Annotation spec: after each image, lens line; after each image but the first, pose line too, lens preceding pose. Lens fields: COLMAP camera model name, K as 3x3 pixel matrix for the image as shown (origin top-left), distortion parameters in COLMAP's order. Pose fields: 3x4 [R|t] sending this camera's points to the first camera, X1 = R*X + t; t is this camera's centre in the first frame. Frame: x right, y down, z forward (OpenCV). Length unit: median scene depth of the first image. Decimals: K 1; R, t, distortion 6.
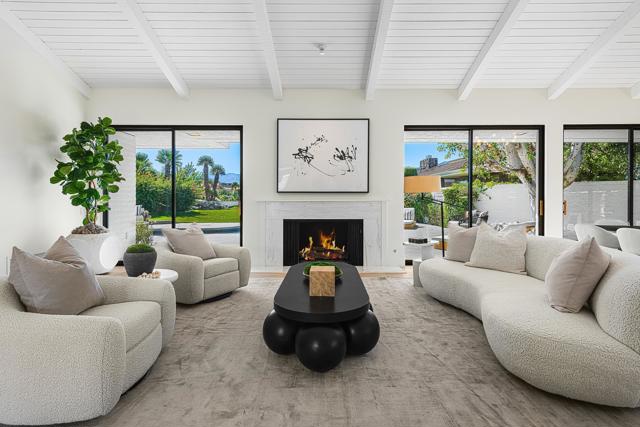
lens RADIAL K [[335.0, 0, 327.2], [0, 335.0, 197.0], [0, 0, 1]] dist [0.013996, 0.000942]
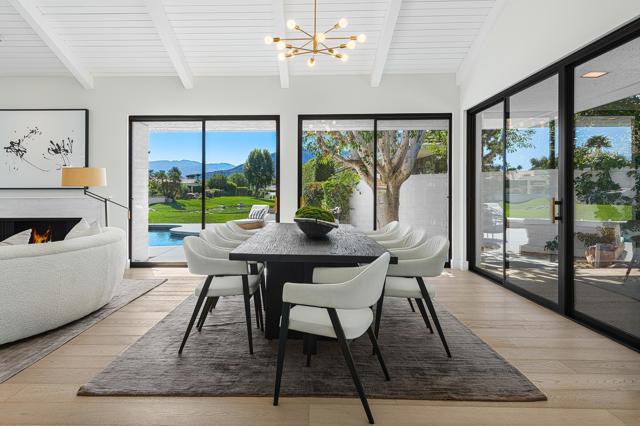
lens RADIAL K [[447.1, 0, 316.9], [0, 447.1, 206.6], [0, 0, 1]] dist [0.011950, 0.002934]
pose [[0.999789, -0.003189, -0.020290, 0.783578], [0.003874, 0.999422, 0.033787, -0.002550], [0.020171, -0.033858, 0.999223, -0.237695]]
